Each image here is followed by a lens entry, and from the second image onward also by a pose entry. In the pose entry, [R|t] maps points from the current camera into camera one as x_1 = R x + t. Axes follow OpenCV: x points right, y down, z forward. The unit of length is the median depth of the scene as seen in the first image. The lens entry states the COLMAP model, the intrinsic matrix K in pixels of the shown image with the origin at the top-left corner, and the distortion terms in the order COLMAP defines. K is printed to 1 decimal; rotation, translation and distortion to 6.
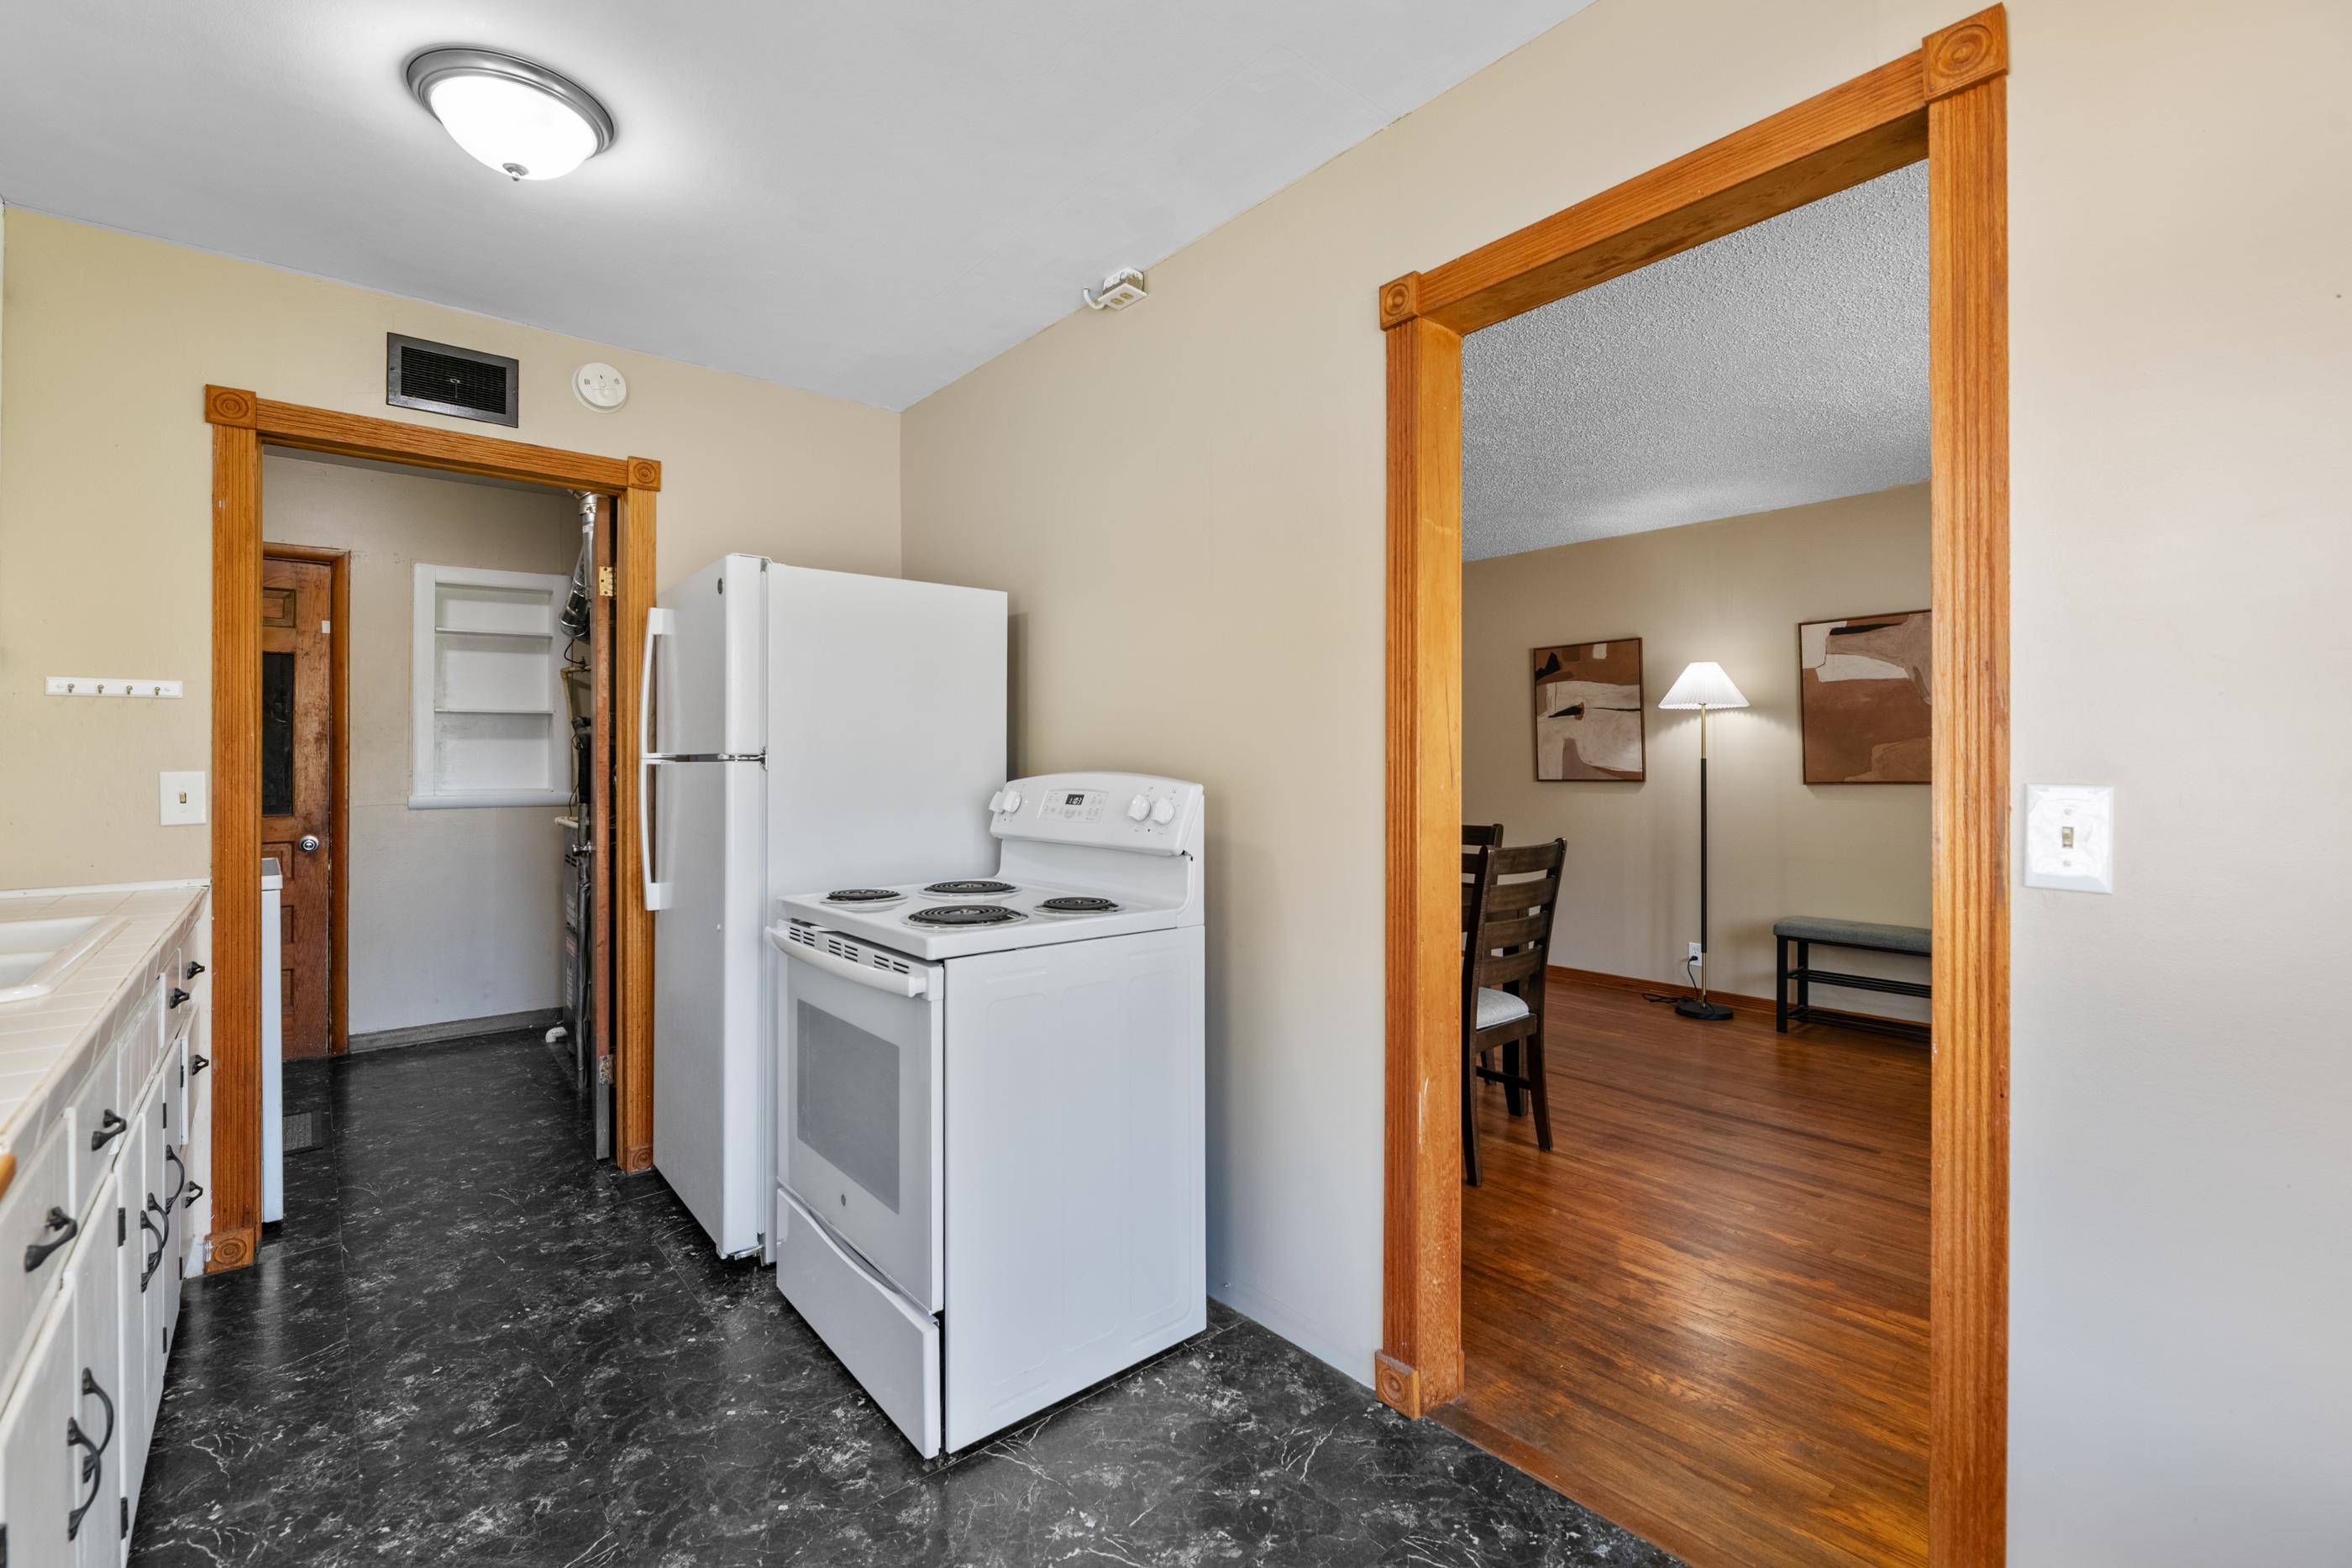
lens RADIAL K [[1021.9, 0, 1155.2], [0, 1021.9, 747.2], [0, 0, 1]] dist [-0.007773, -0.000273]
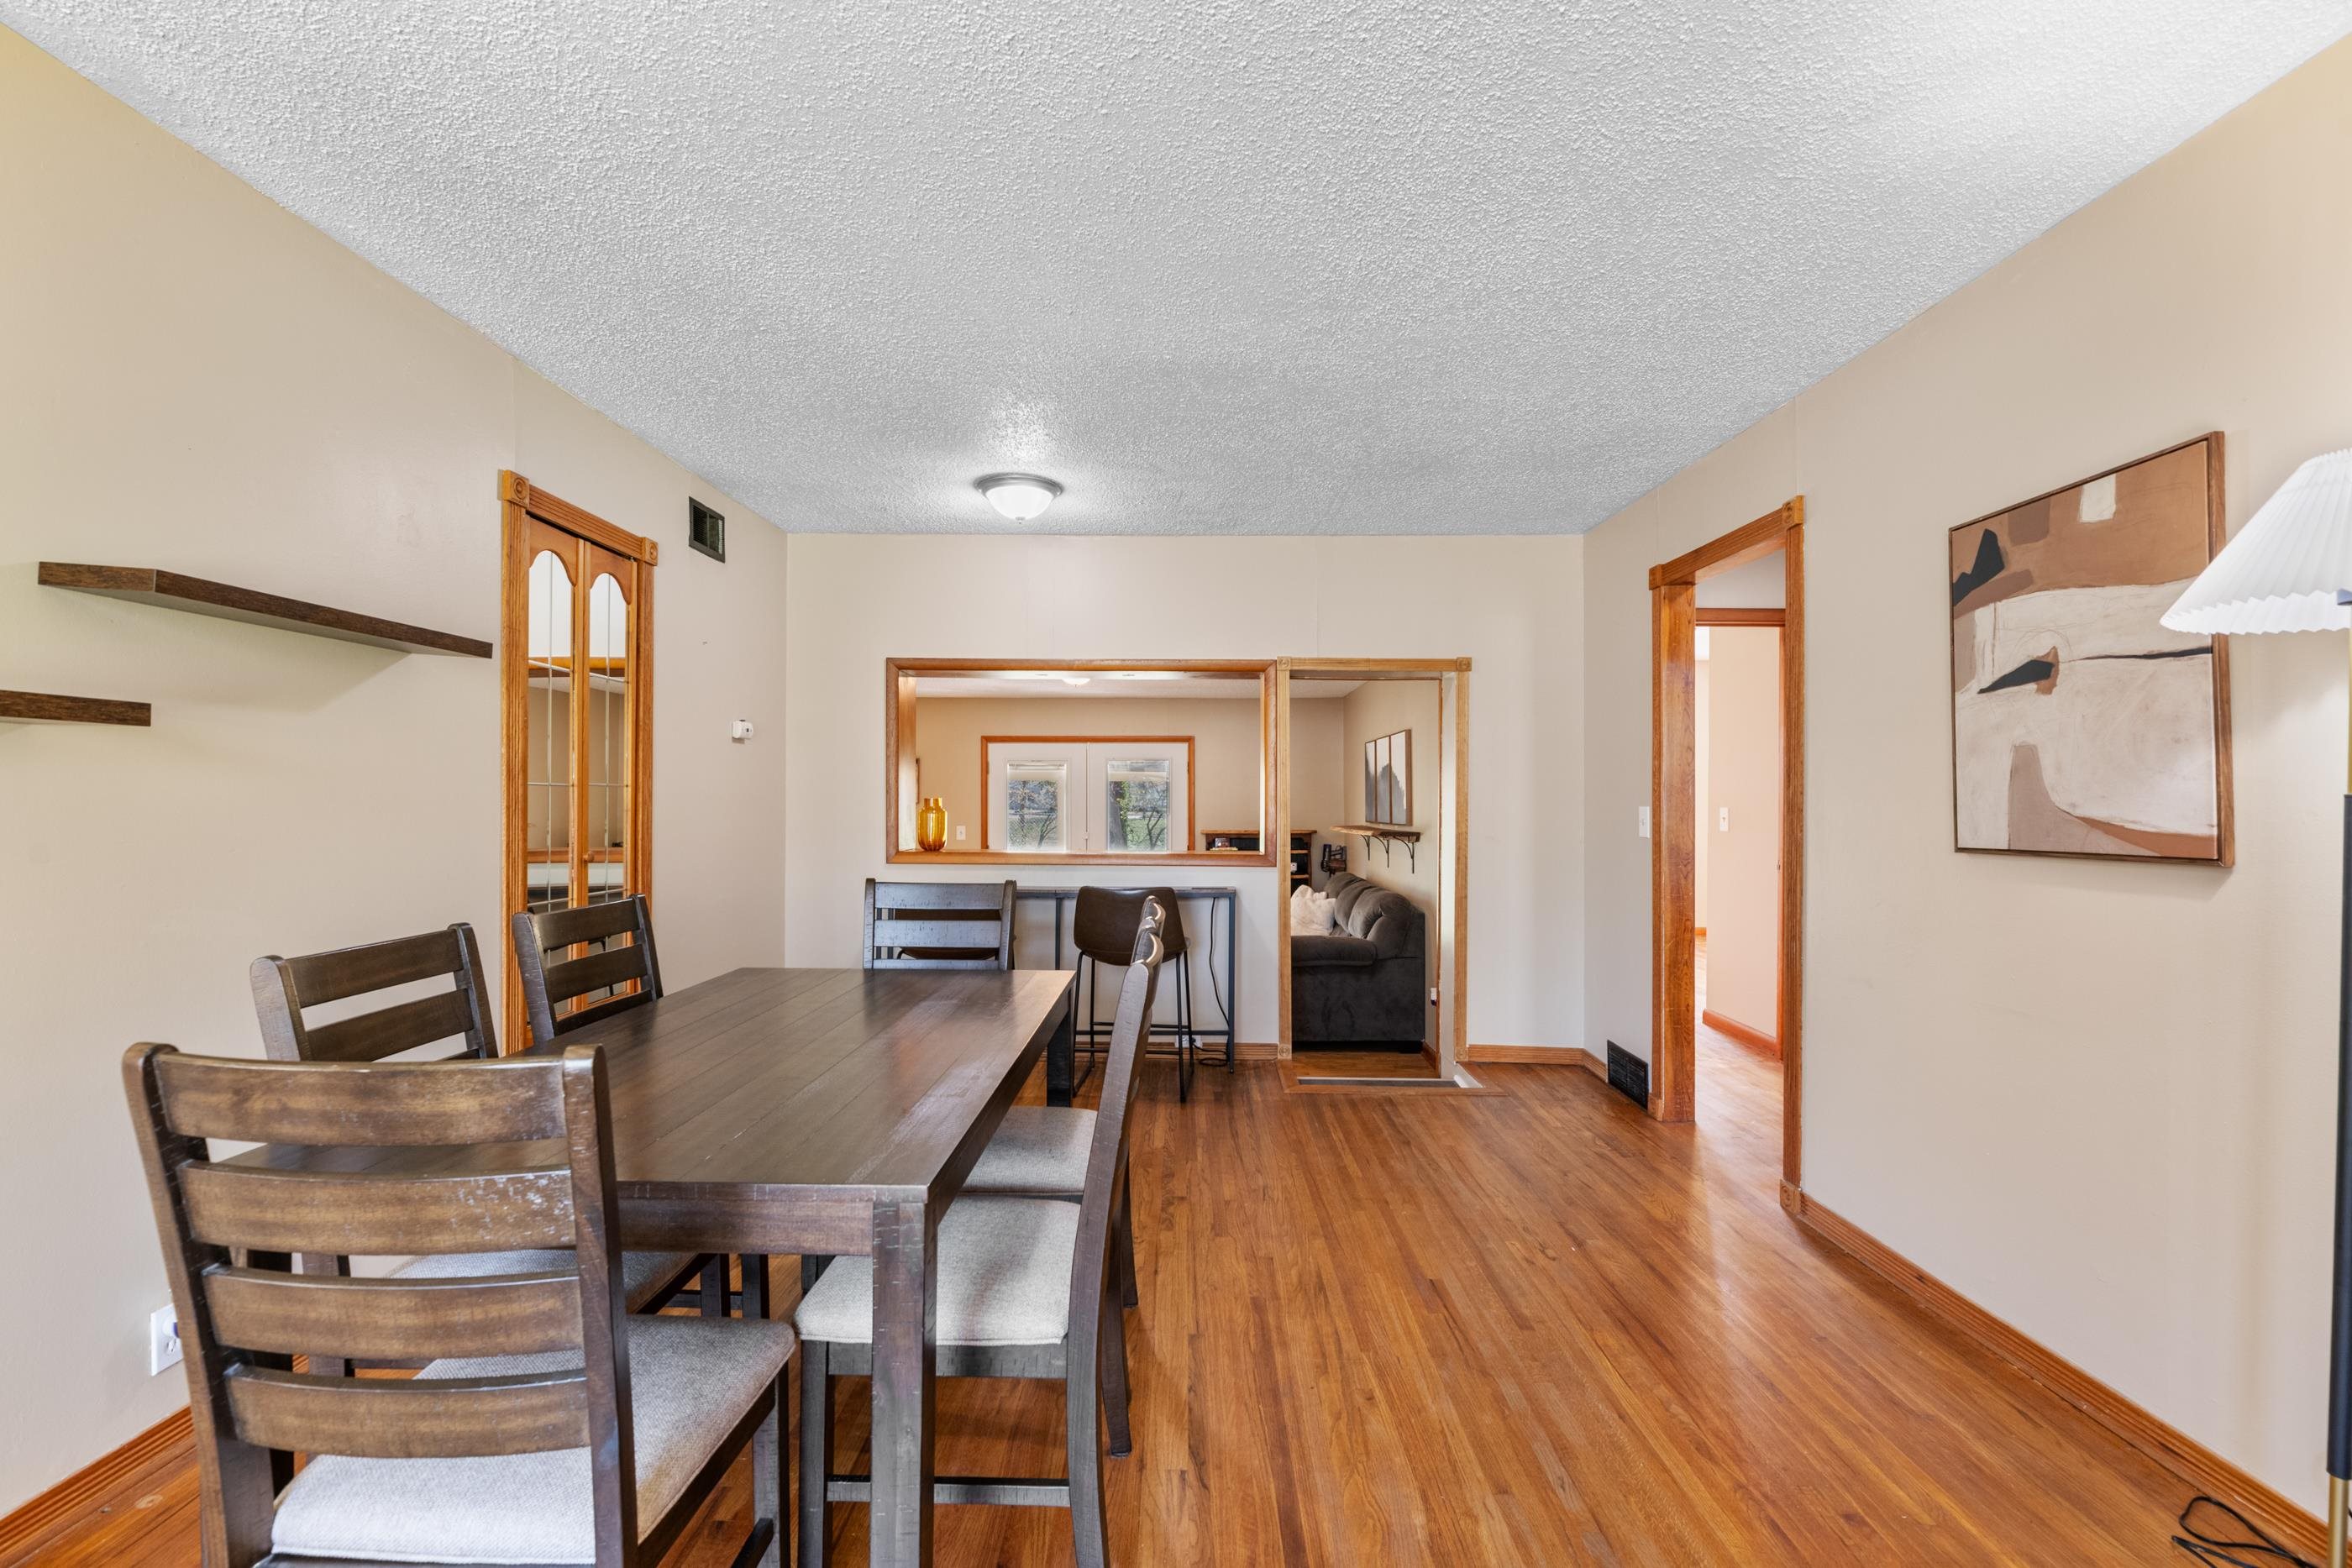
lens RADIAL K [[1007.2, 0, 1171.2], [0, 1007.2, 801.2], [0, 0, 1]] dist [-0.003064, -0.000528]
pose [[0.757490, 0.005685, -0.652822, 0.586772], [0.003443, 0.999913, 0.012702, 0.010052], [0.652838, -0.011869, 0.757404, 0.719401]]
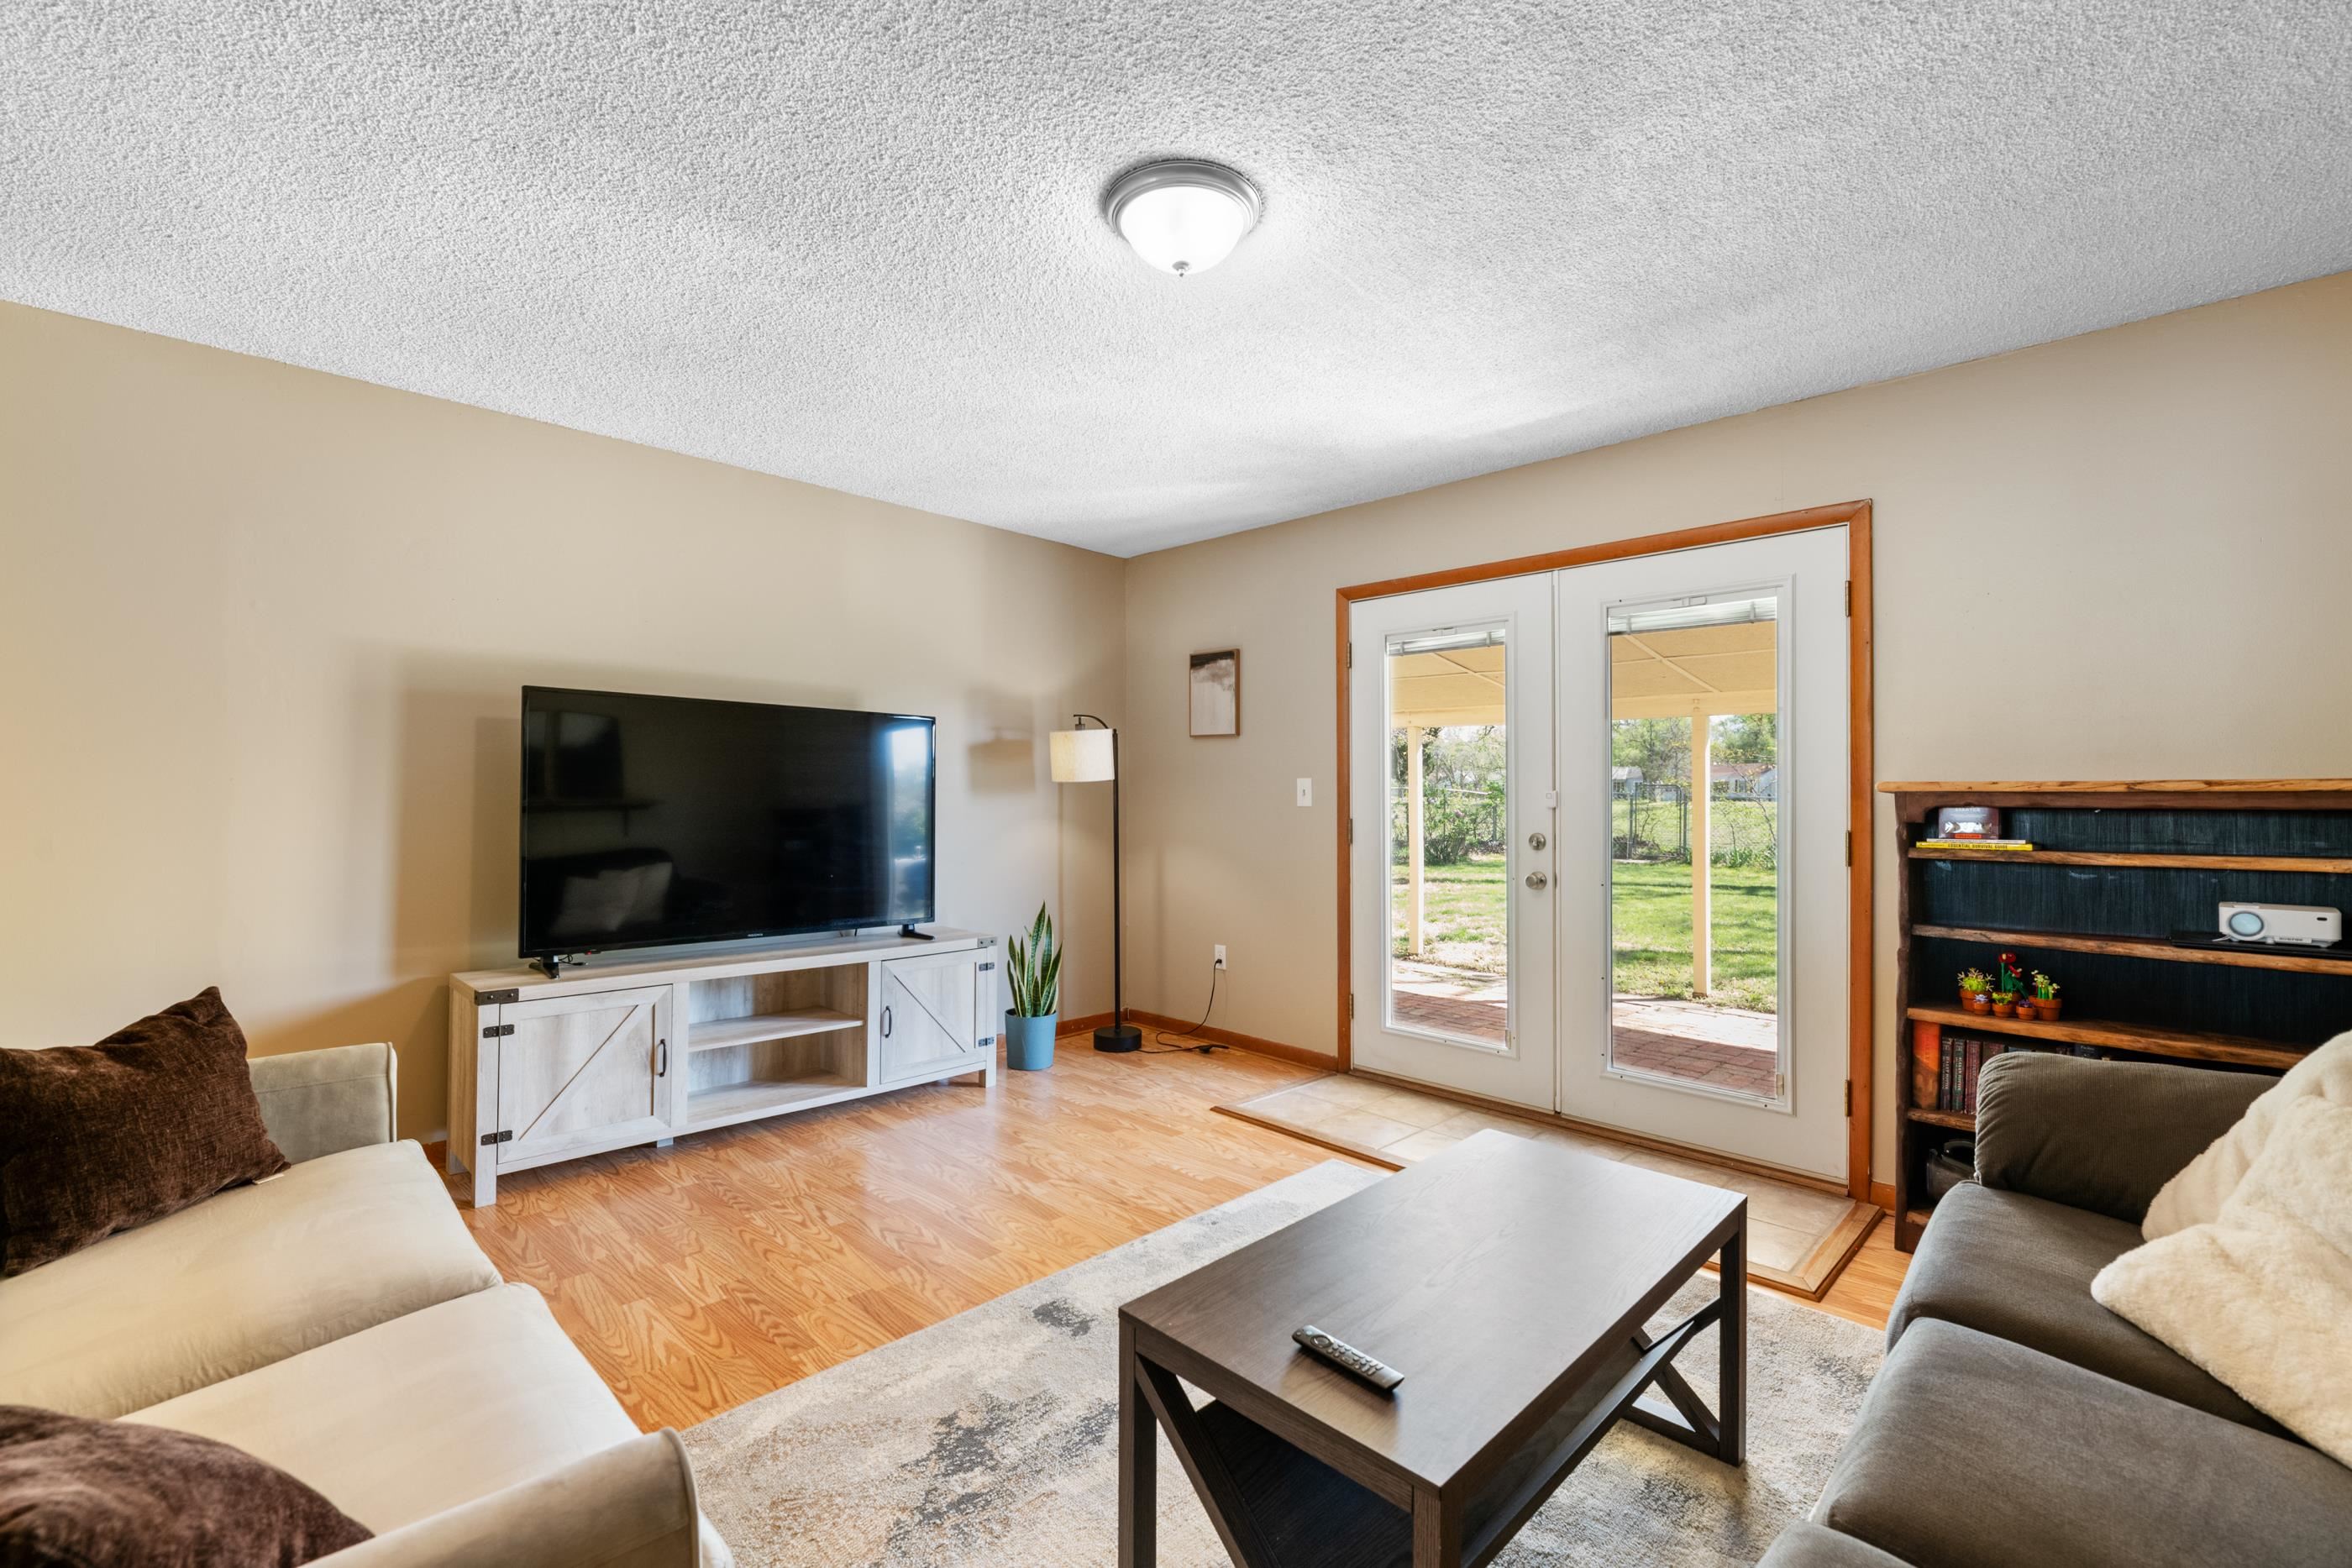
lens RADIAL K [[999.6, 0, 1170.3], [0, 999.6, 790.4], [0, 0, 1]] dist [-0.007641, -0.000888]
pose [[0.088837, 0.002974, -0.996042, -0.162639], [0.008950, 0.999953, 0.003784, 0.100842], [0.996006, -0.009251, 0.088806, 1.884208]]
